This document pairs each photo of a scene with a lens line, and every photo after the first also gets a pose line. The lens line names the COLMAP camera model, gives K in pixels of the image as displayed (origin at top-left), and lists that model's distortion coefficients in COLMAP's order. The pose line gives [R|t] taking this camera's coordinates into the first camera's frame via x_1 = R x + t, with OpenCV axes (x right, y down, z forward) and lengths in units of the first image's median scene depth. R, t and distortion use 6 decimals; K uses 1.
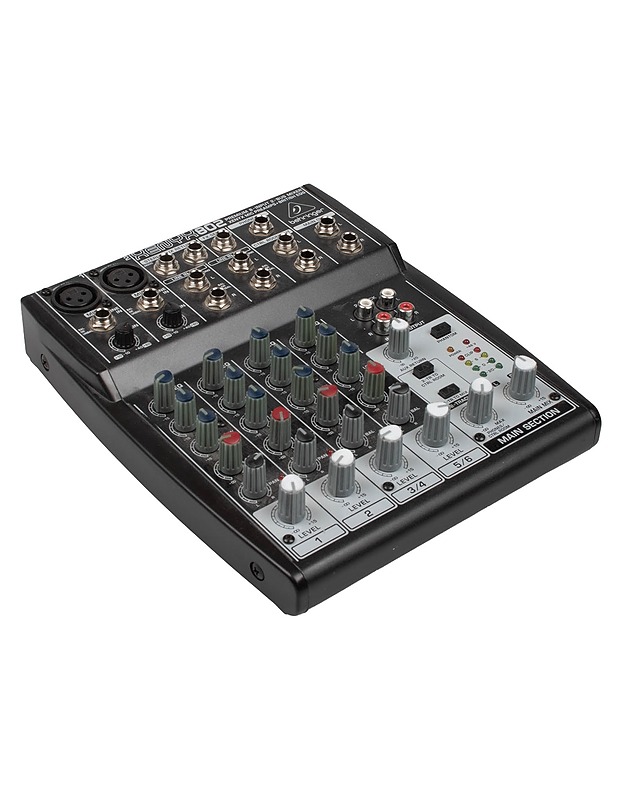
lens RADIAL K [[1577.7, 0, 309.0], [0, 1577.7, 400.0], [0, 0, 1]] dist [0.063813, 0.088656]
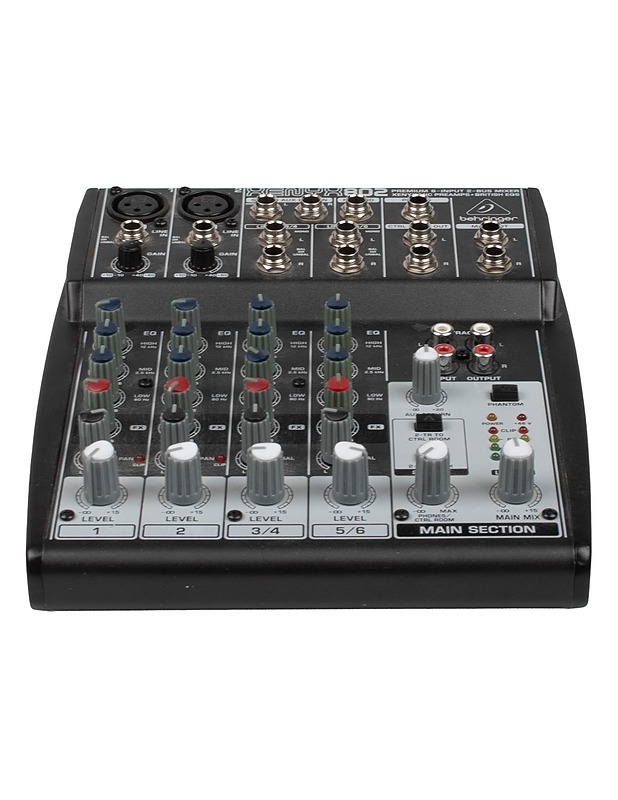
lens RADIAL K [[2166.8, 0, 309.0], [0, 2166.8, 400.0], [0, 0, 1]] dist [0.052749, 0.079876]
pose [[0.782709, 0.326510, -0.529866, 0.555305], [-0.377013, 0.926106, 0.013760, -0.021747], [0.495205, 0.188996, 0.847970, 0.120321]]
